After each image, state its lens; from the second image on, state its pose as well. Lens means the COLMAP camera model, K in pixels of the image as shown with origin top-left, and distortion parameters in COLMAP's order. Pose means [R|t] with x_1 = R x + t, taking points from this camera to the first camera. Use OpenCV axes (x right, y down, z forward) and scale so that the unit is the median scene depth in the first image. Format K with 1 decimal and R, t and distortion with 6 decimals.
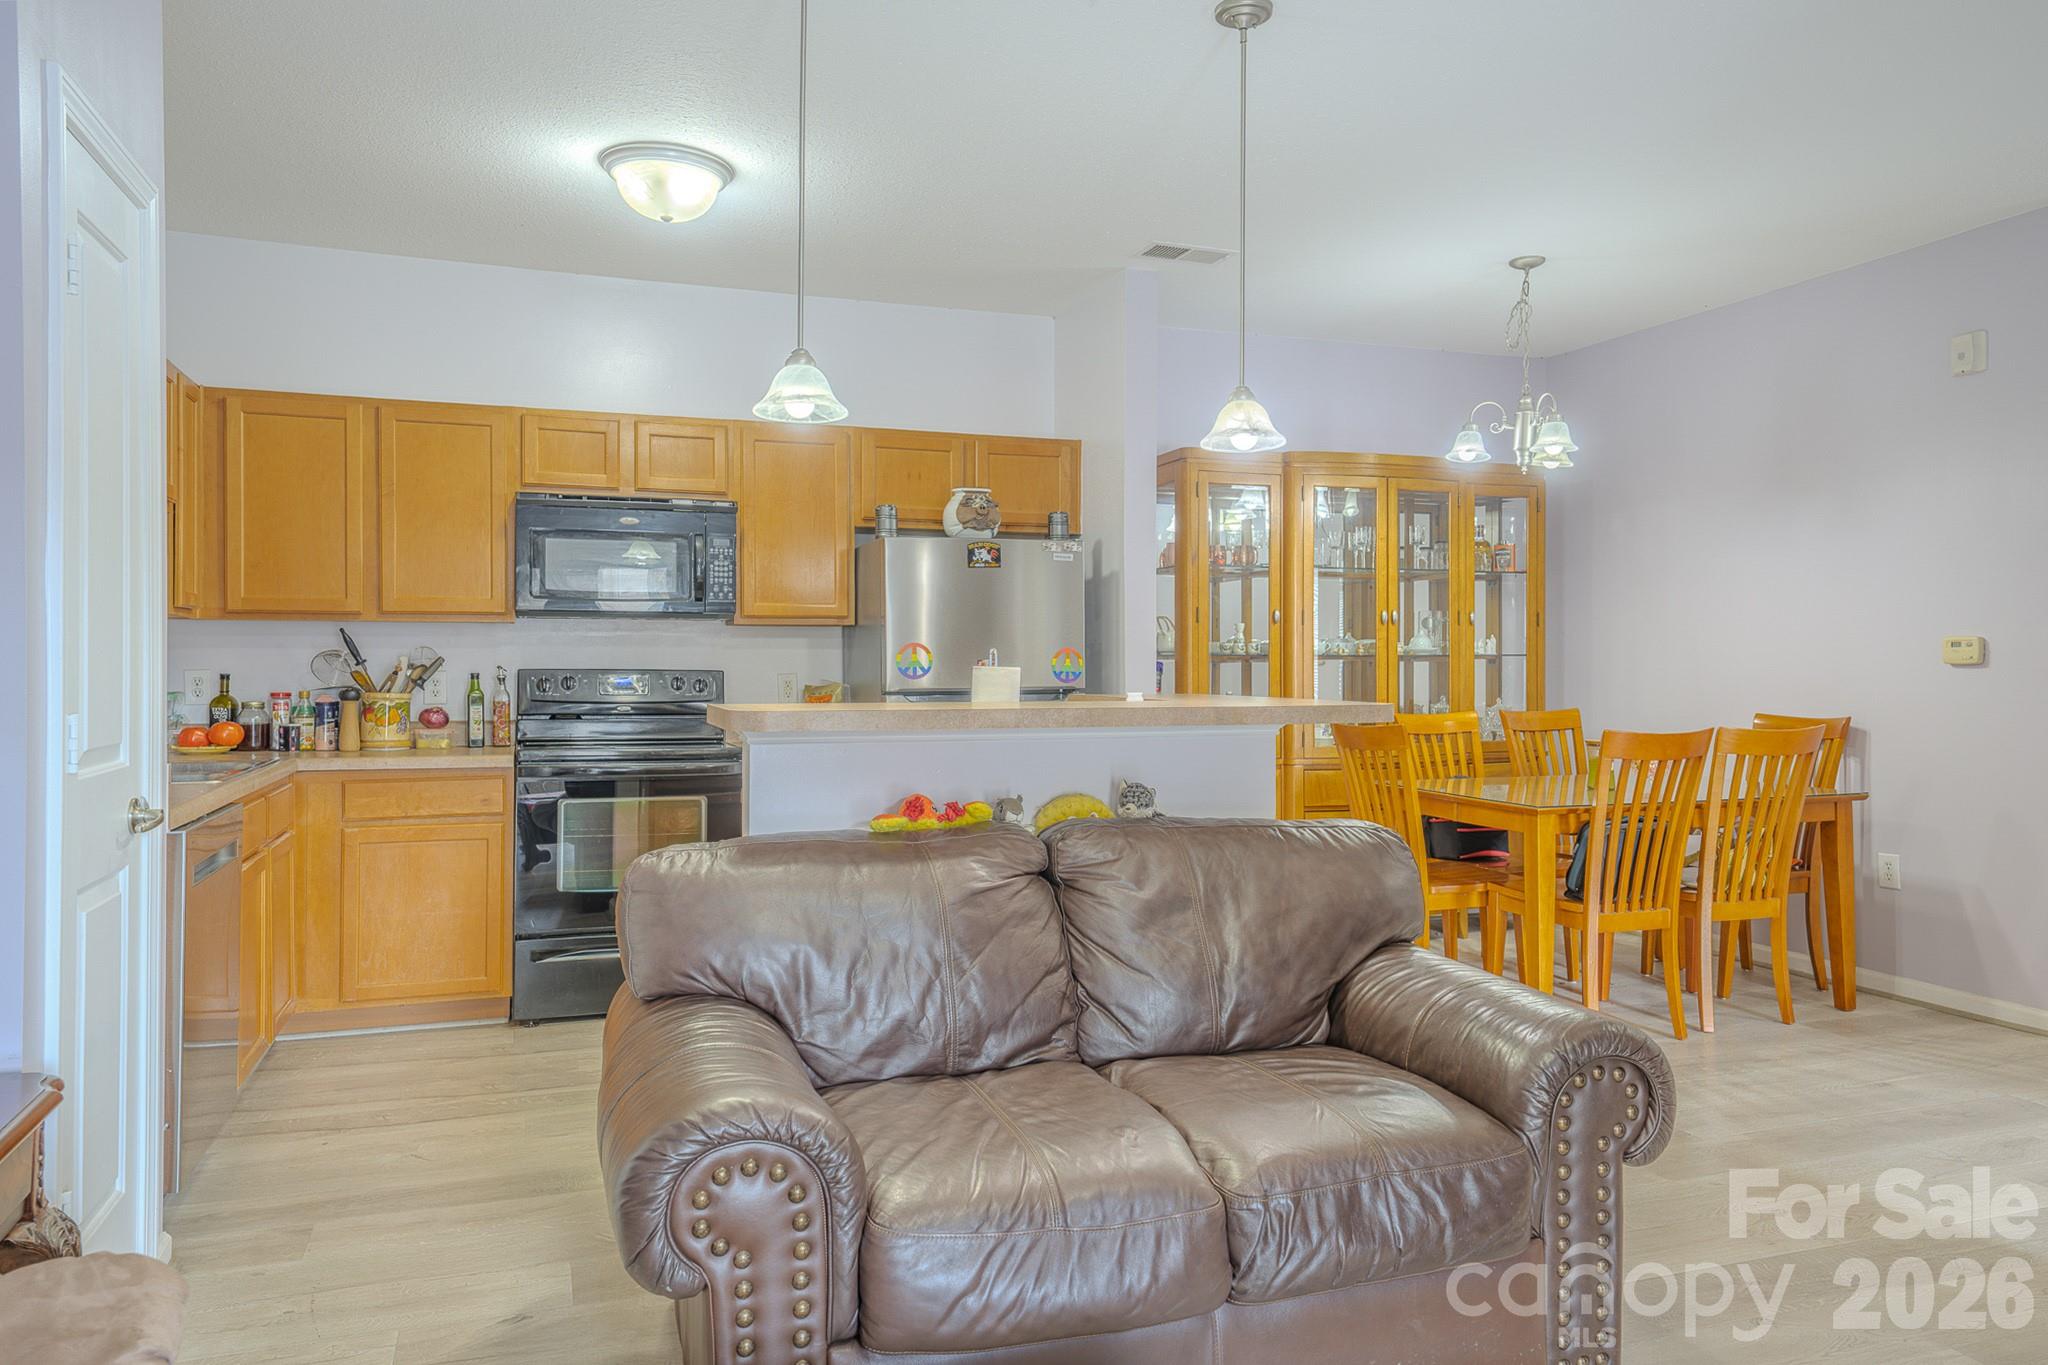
lens RADIAL K [[1363.7, 0, 991.0], [0, 1363.7, 667.0], [0, 0, 1]] dist [-0.003013, 0.049629]
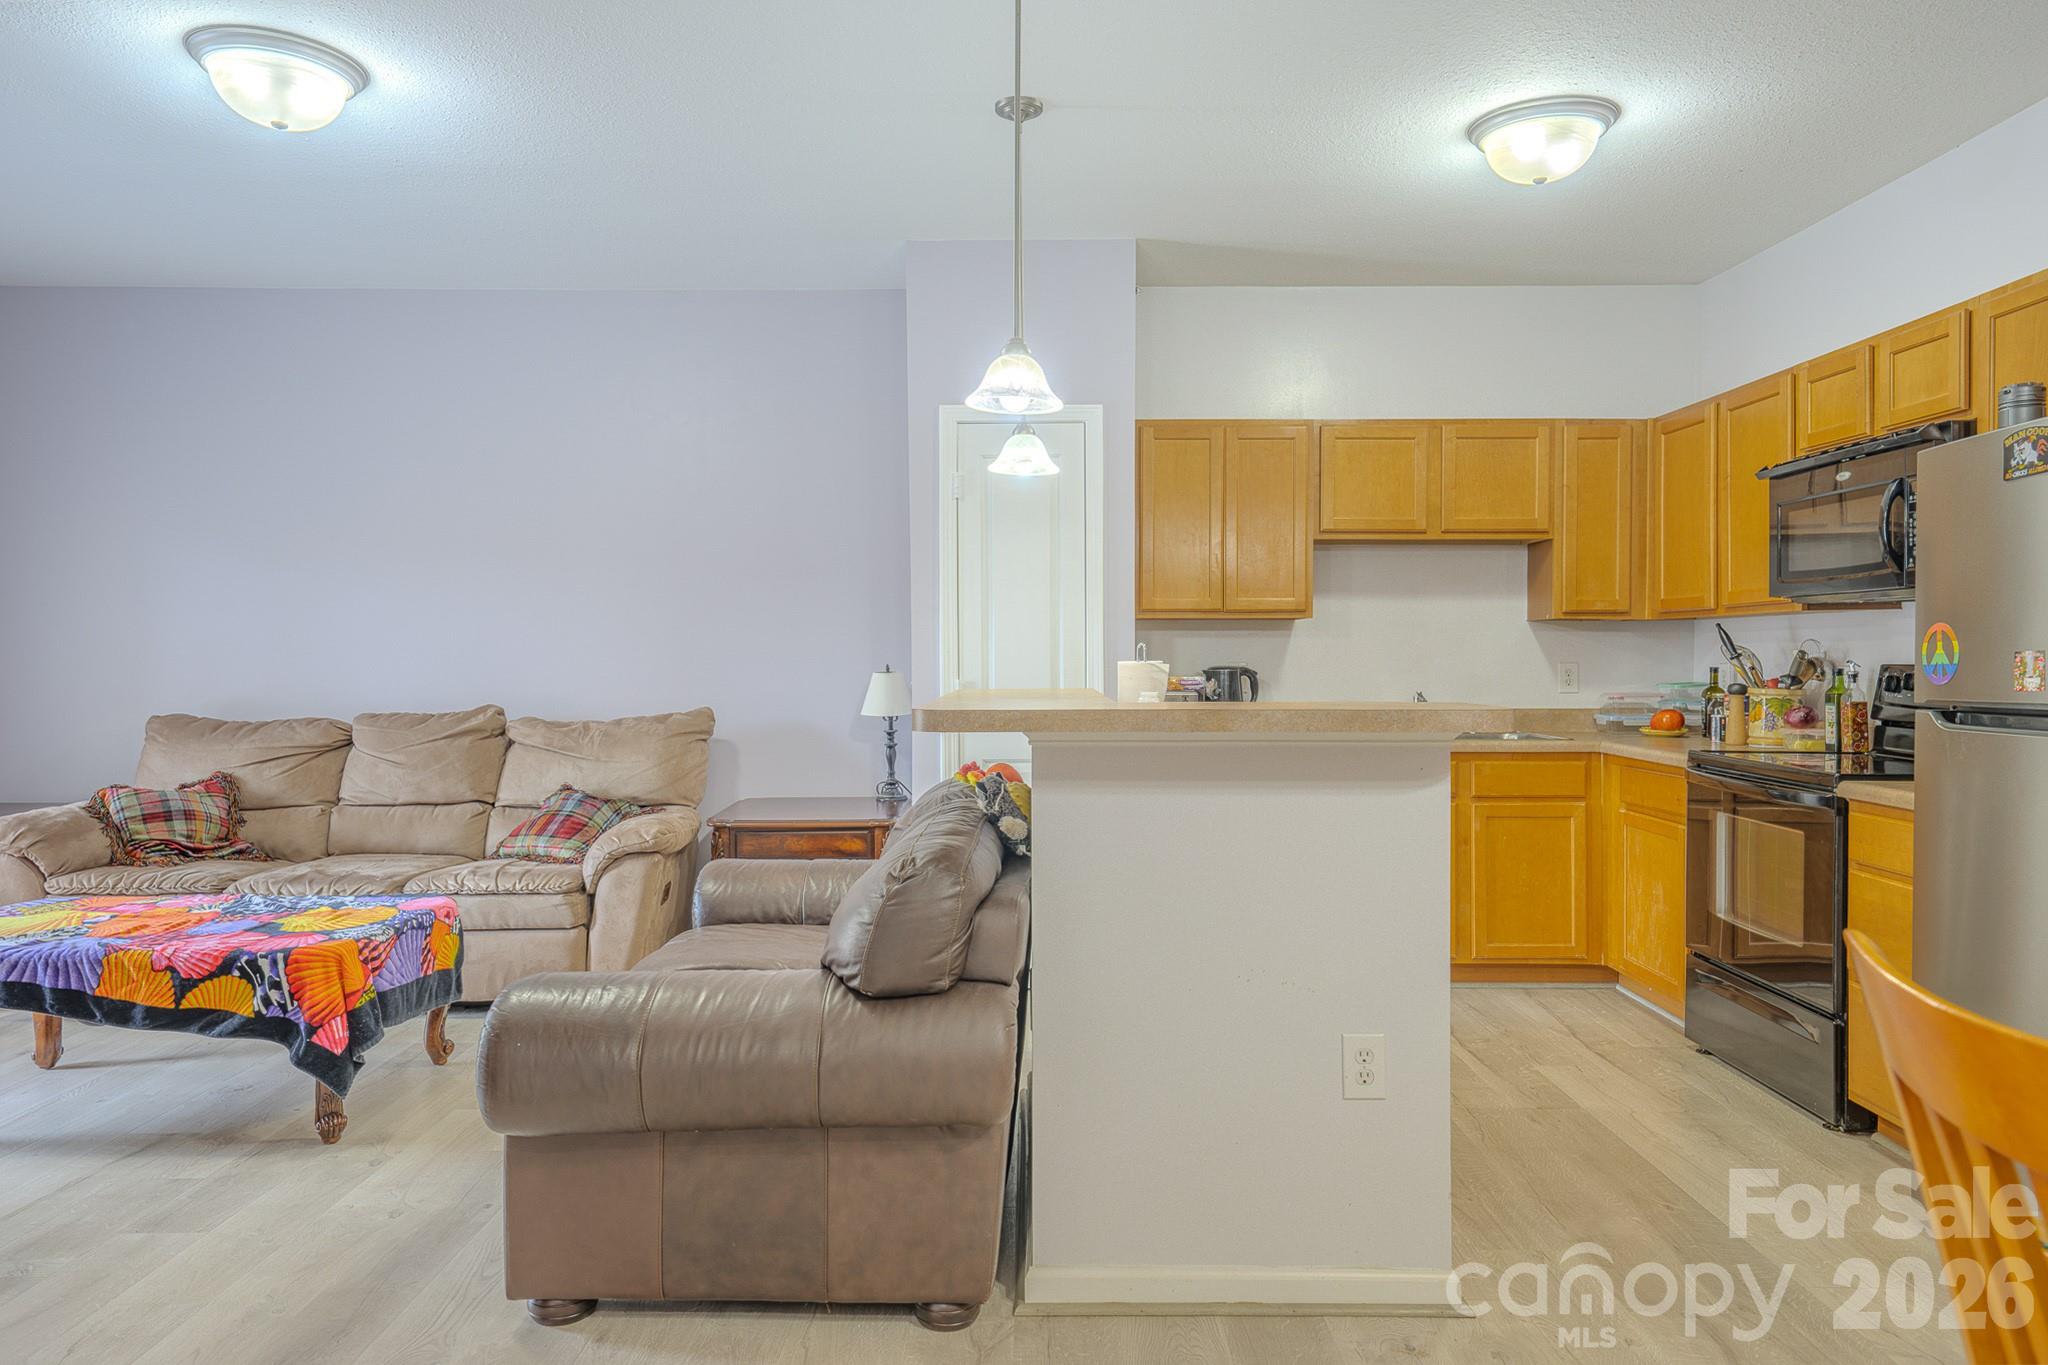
lens RADIAL K [[1392.8, 0, 1018.7], [0, 1392.8, 670.0], [0, 0, 1]] dist [0.019810, 0.006305]
pose [[-0.317308, 0.008014, -0.948289, 0.667363], [-0.002335, 0.999955, 0.009232, -0.001868], [0.948320, 0.005144, -0.317275, 0.825367]]
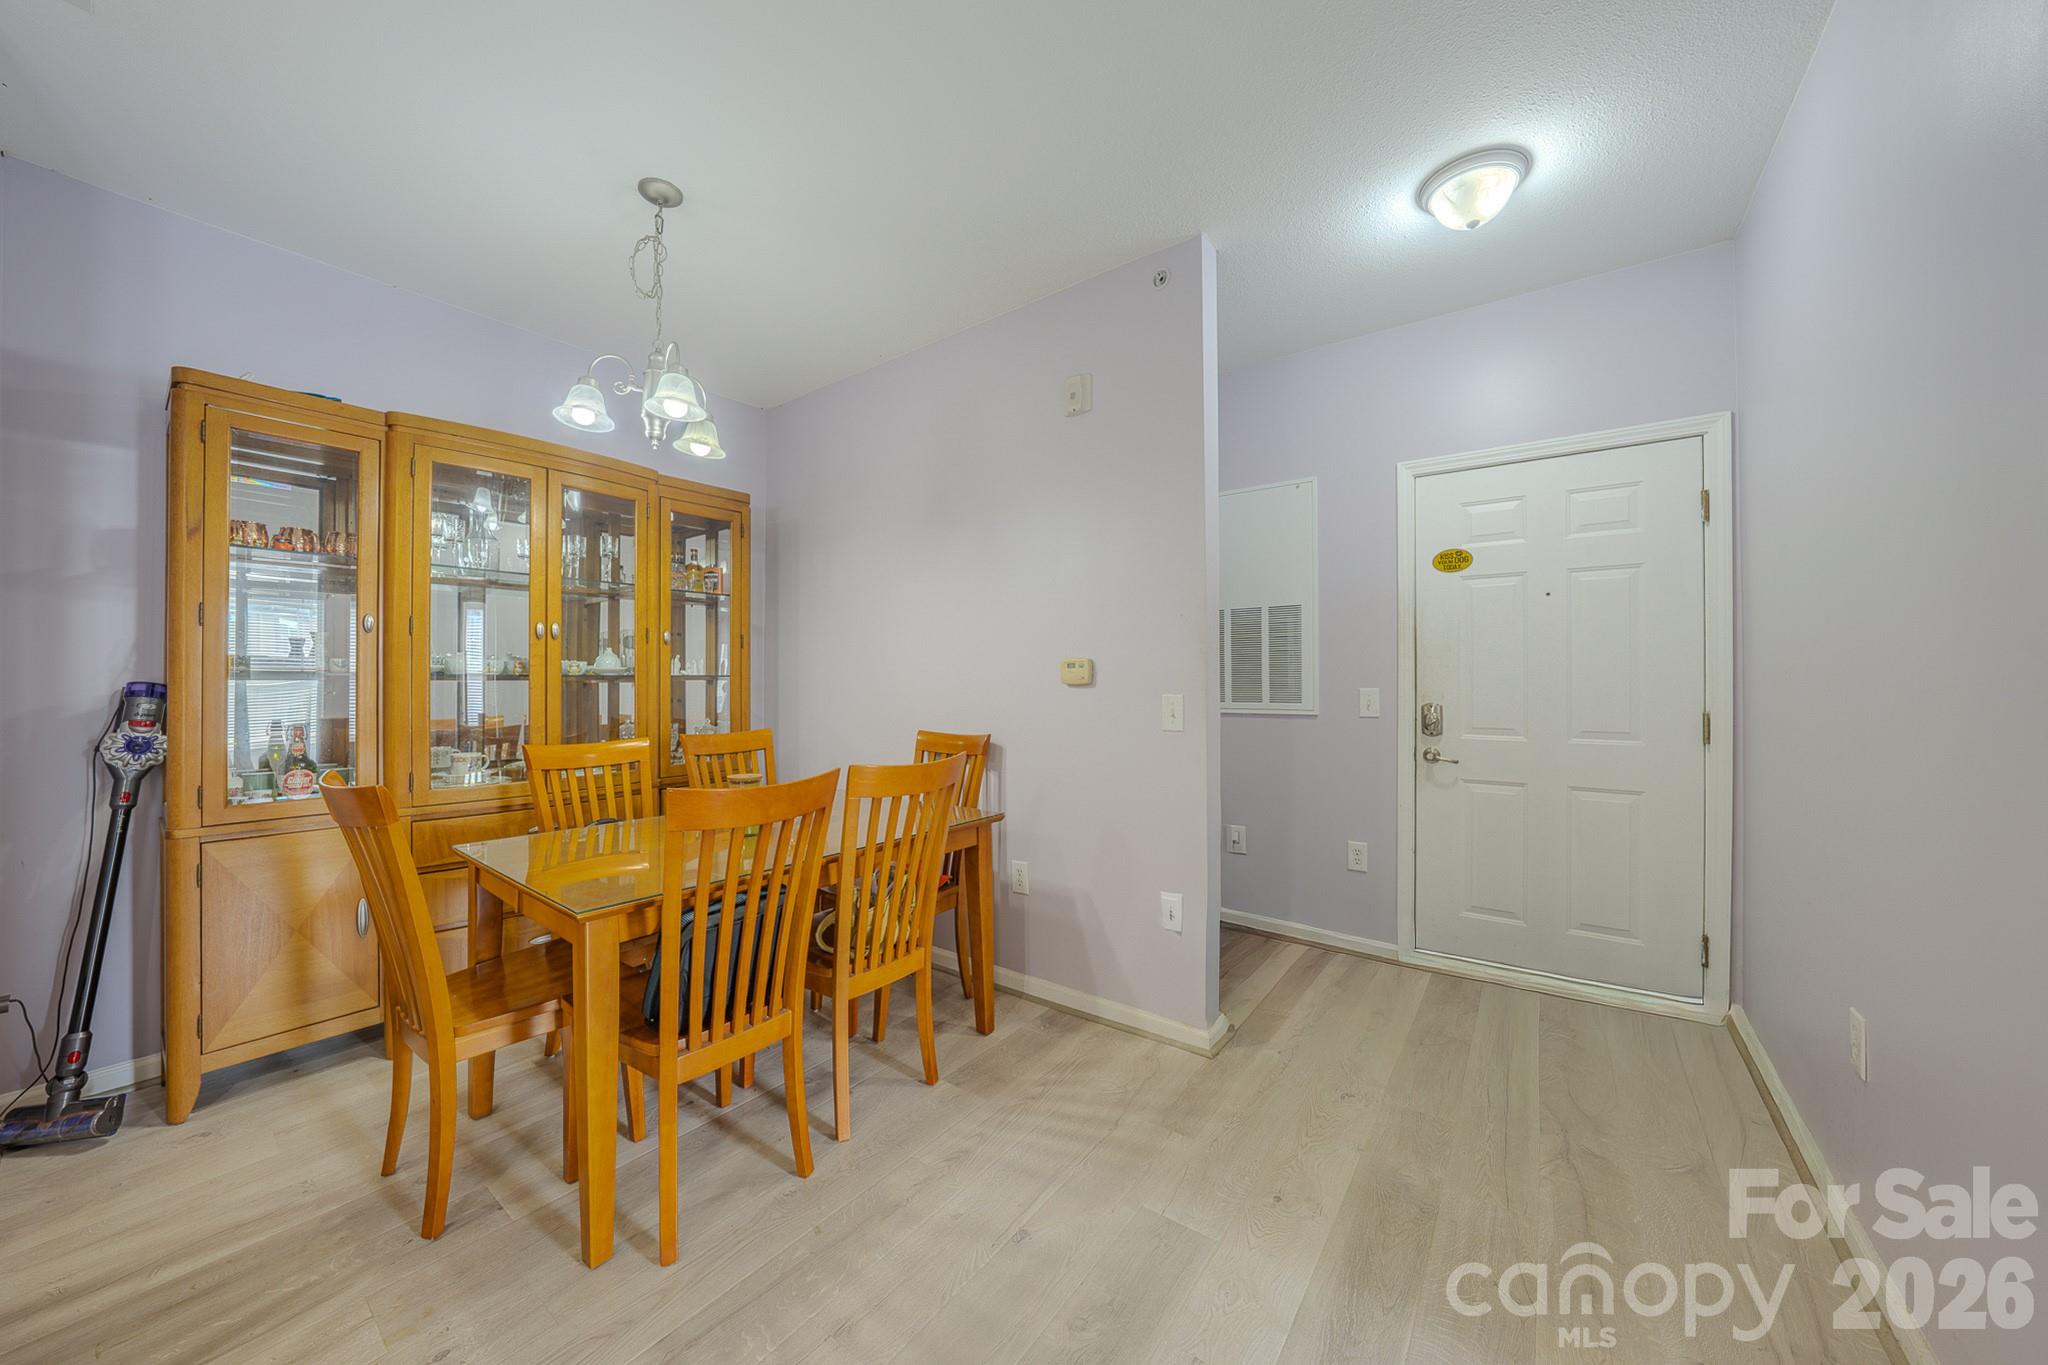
lens RADIAL K [[727.5, 0, 1005.1], [0, 727.5, 674.1], [0, 0, 1]] dist [-0.000567, 0.000061]
pose [[0.839536, 0.004396, 0.543286, 0.340712], [0.003108, 0.999912, -0.012893, -0.002666], [-0.543295, 0.012512, 0.839449, 0.538475]]
